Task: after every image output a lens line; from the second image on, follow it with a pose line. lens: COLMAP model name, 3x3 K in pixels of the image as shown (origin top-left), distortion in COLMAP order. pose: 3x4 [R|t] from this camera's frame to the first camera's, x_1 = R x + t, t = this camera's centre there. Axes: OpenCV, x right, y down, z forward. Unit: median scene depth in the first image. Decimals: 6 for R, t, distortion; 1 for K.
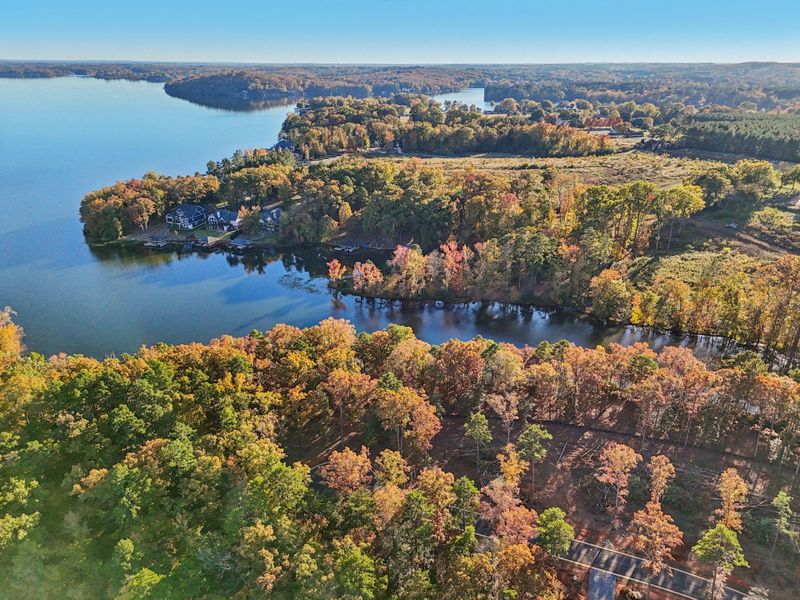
lens RADIAL K [[584.0, 0, 399.9], [0, 584.0, 297.0], [0, 0, 1]] dist [0.069291, -0.056206]
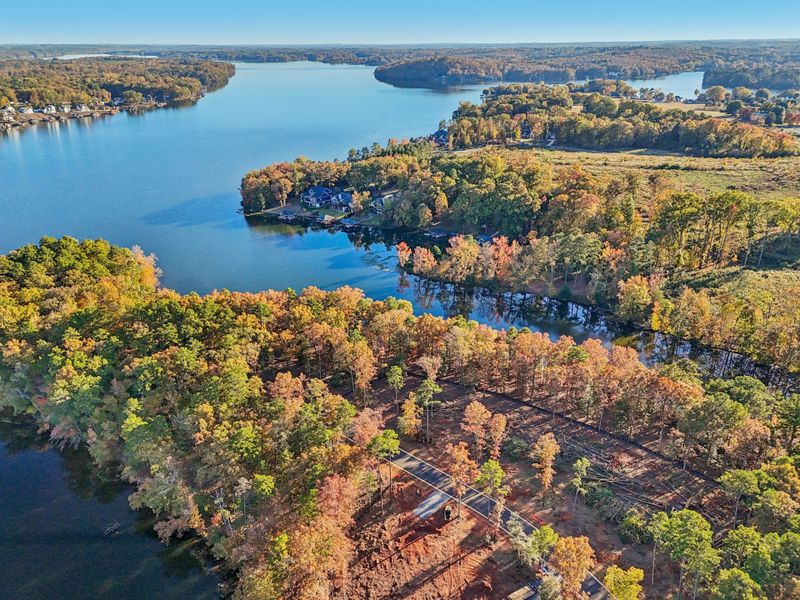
lens RADIAL K [[593.0, 0, 400.0], [0, 593.0, 300.0], [0, 0, 1]] dist [0.072681, -0.062641]
pose [[0.944909, 0.121112, -0.304105, 0.178493], [-0.113193, 0.992616, 0.043603, -0.001466], [0.307140, -0.006779, 0.951640, -0.082827]]
